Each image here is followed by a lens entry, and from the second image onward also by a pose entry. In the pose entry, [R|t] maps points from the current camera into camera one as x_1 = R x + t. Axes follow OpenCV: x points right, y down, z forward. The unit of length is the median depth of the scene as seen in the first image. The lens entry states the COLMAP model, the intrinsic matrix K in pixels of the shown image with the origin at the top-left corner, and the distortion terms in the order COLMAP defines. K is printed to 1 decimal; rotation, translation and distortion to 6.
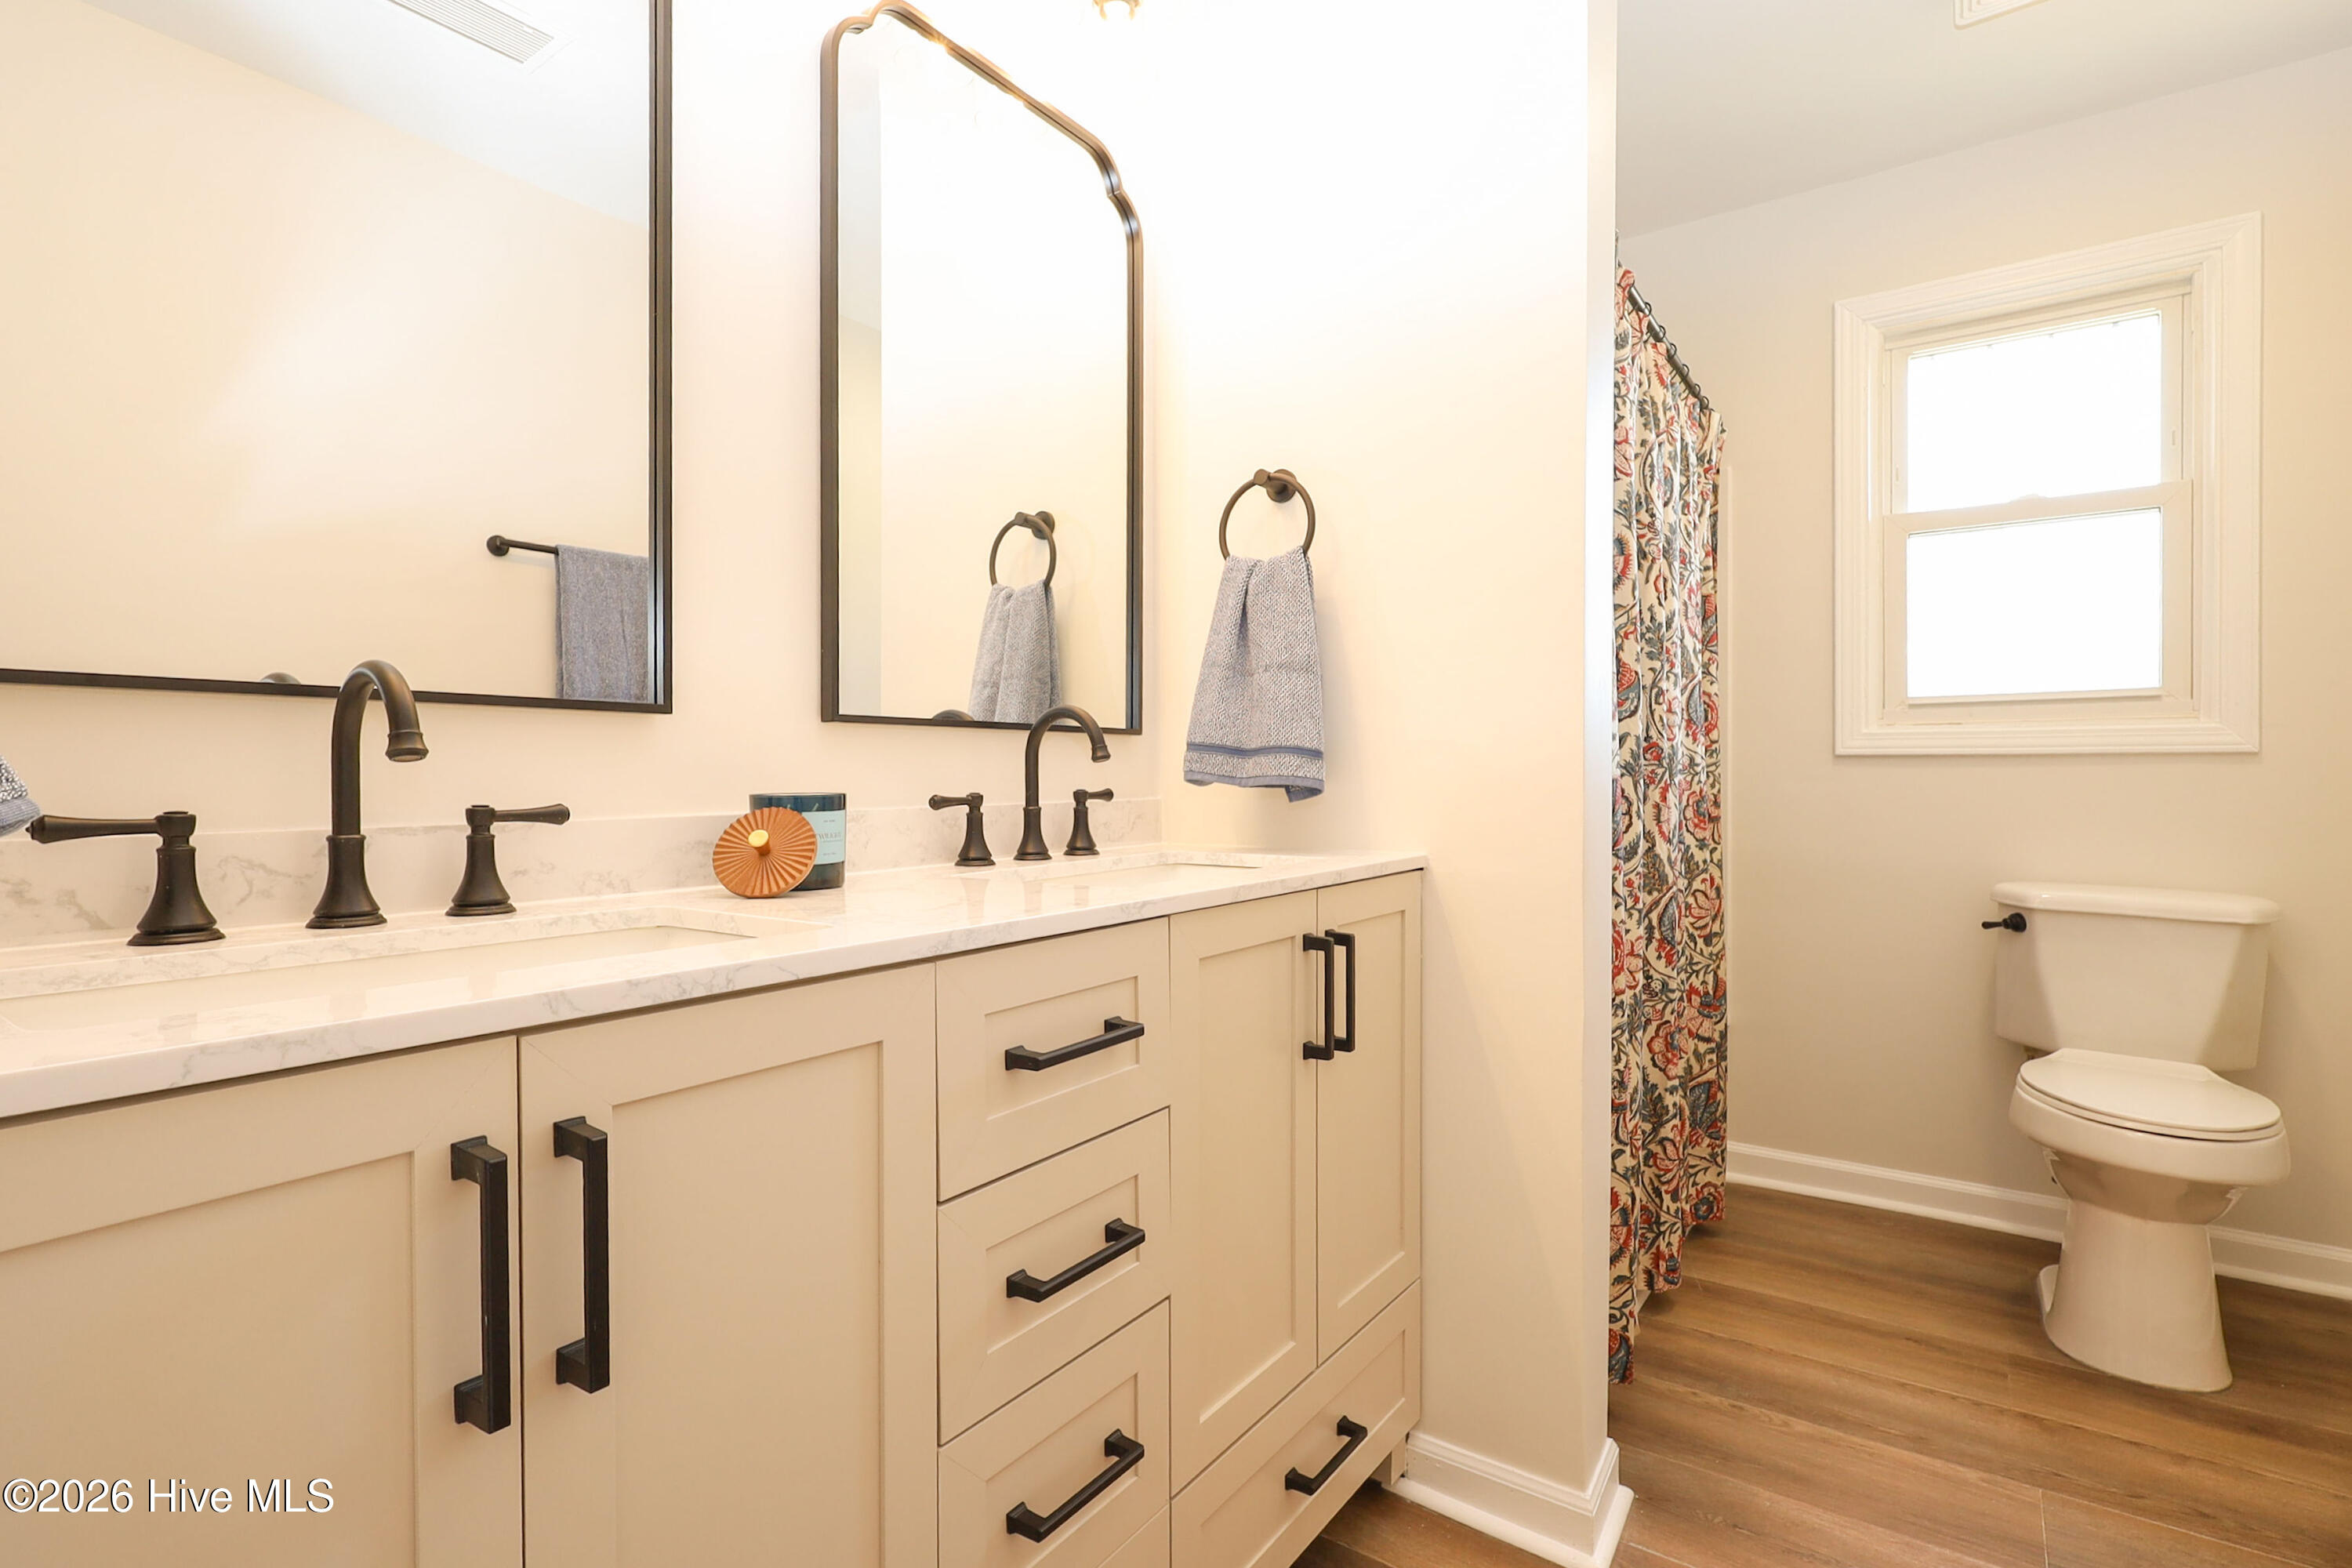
lens RADIAL K [[1125.1, 0, 1165.8], [0, 1125.1, 783.0], [0, 0, 1]] dist [-0.000923, 0.001178]
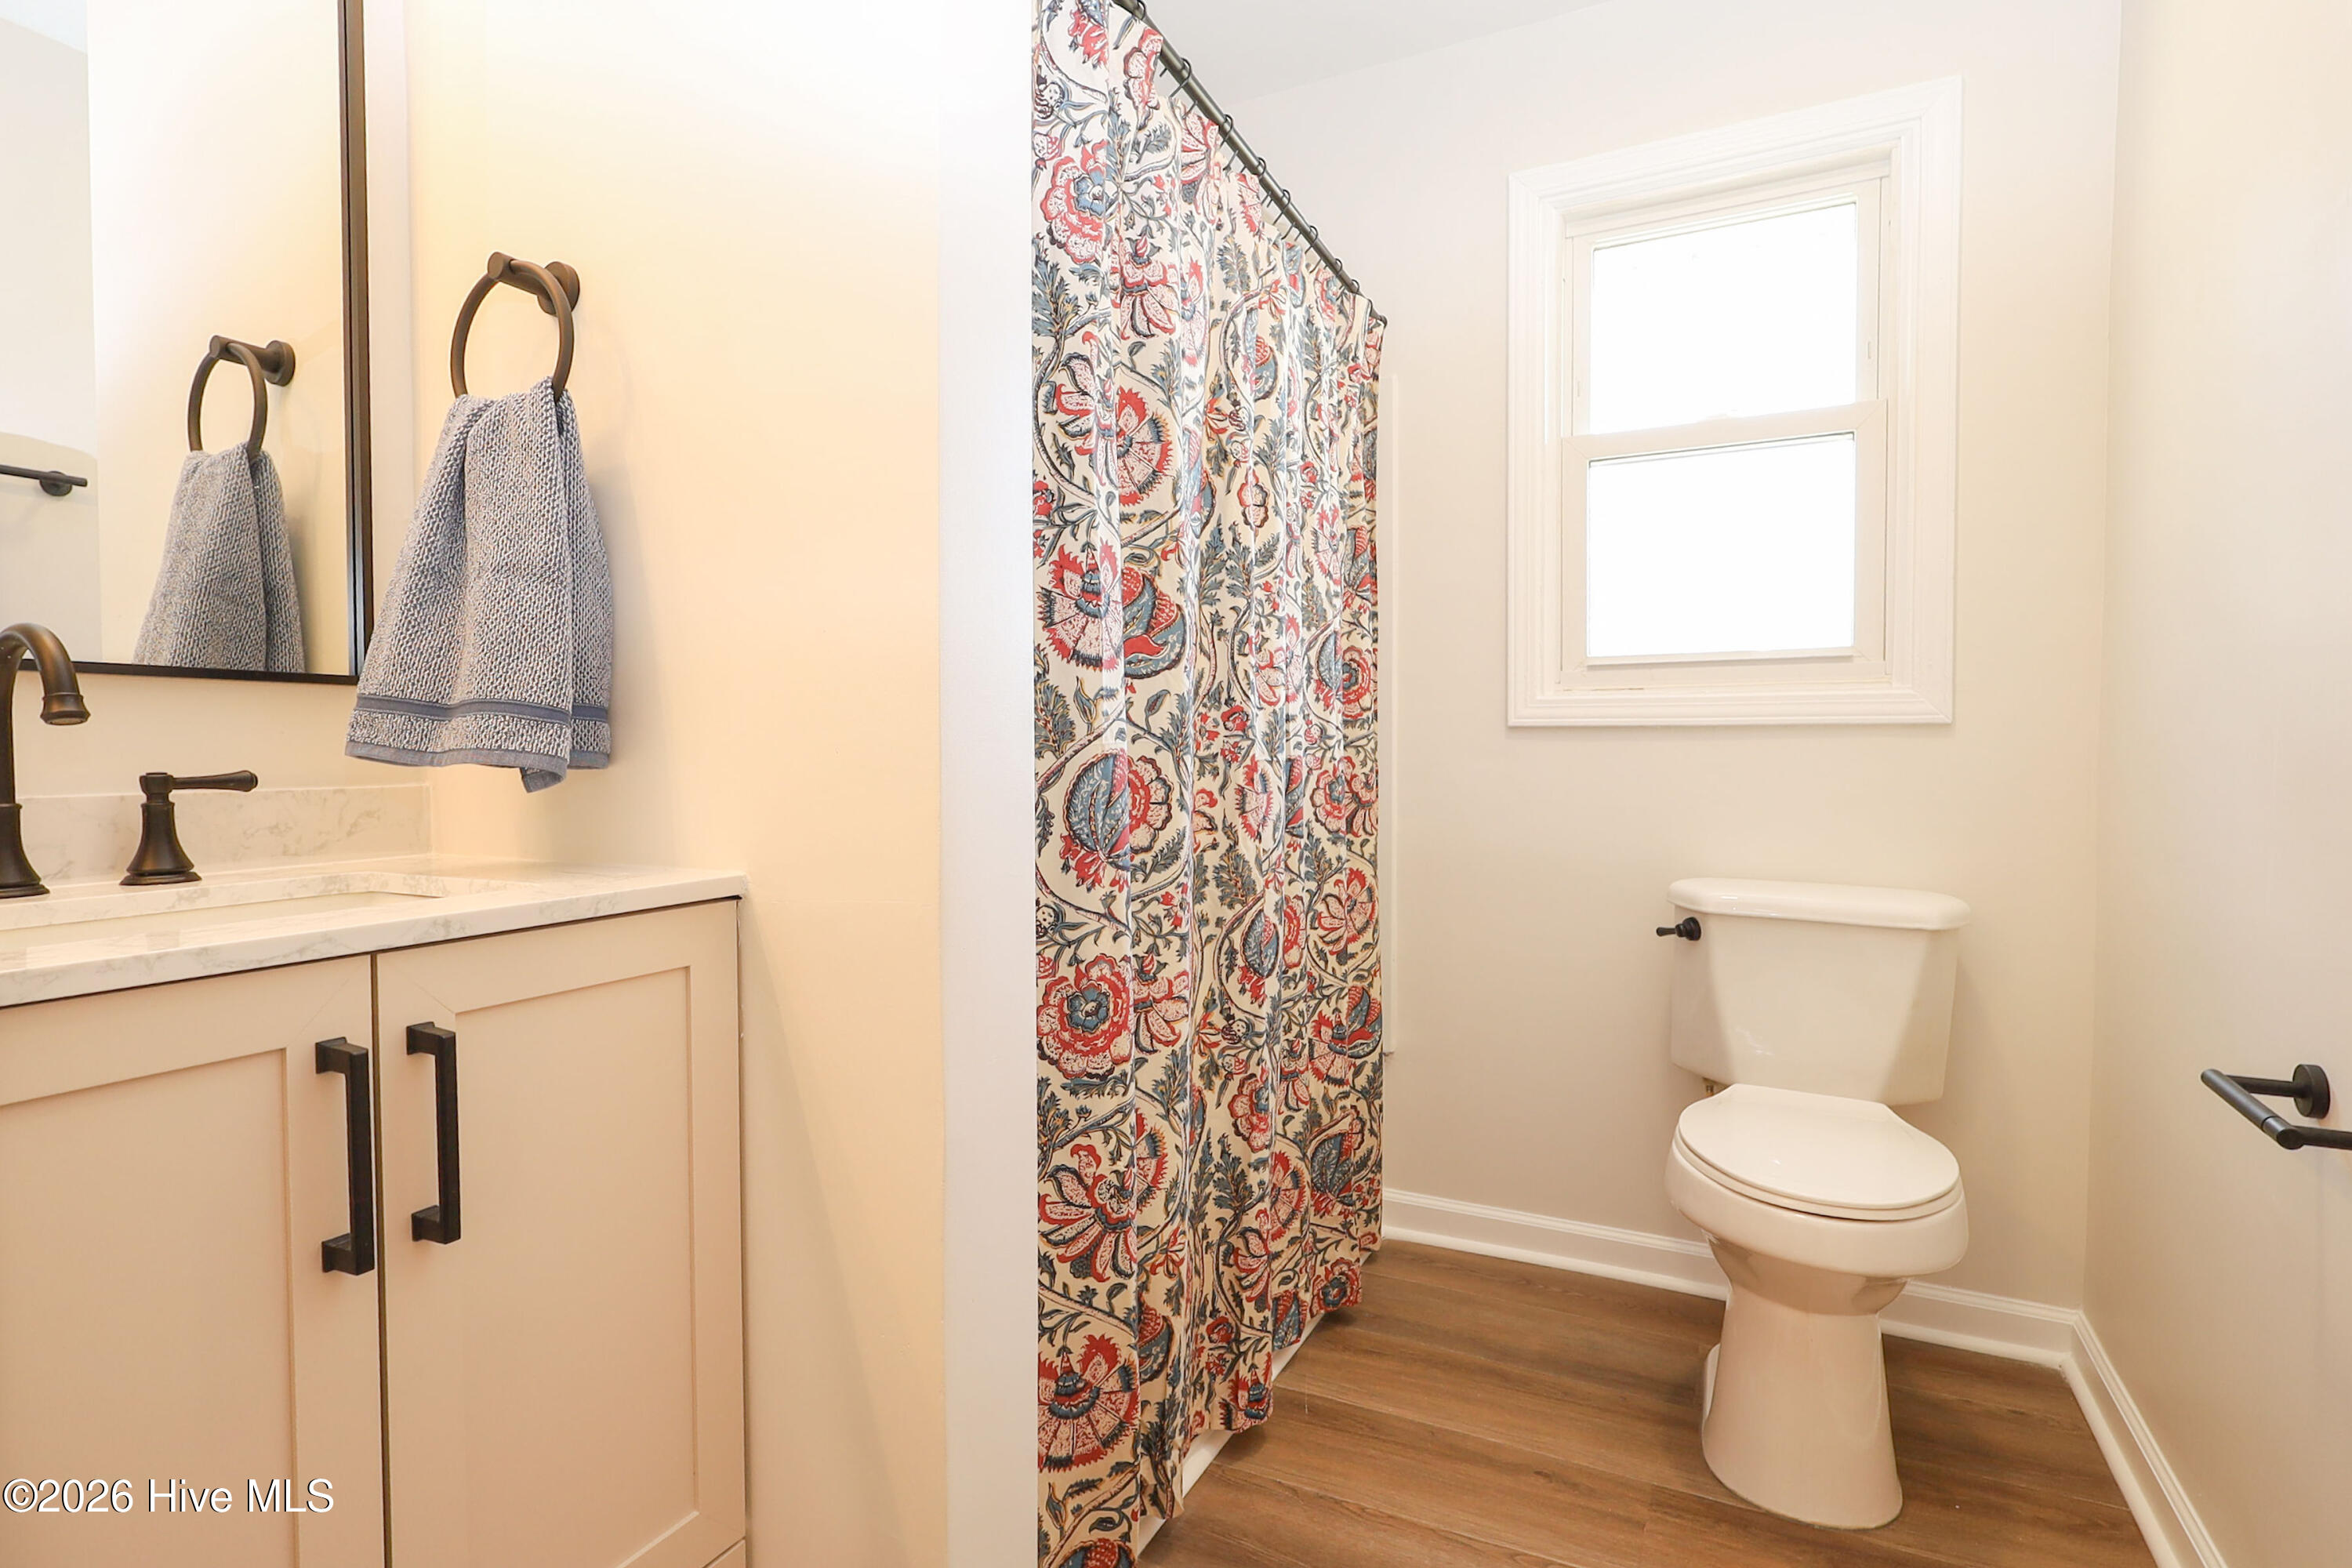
lens RADIAL K [[1125.1, 0, 1187.4], [0, 1125.1, 778.7], [0, 0, 1]] dist [-0.000923, 0.001178]
pose [[0.988884, -0.002630, 0.148665, 0.288484], [0.000007, 0.999844, 0.017644, -0.000929], [-0.148688, -0.017447, 0.988730, 0.258833]]
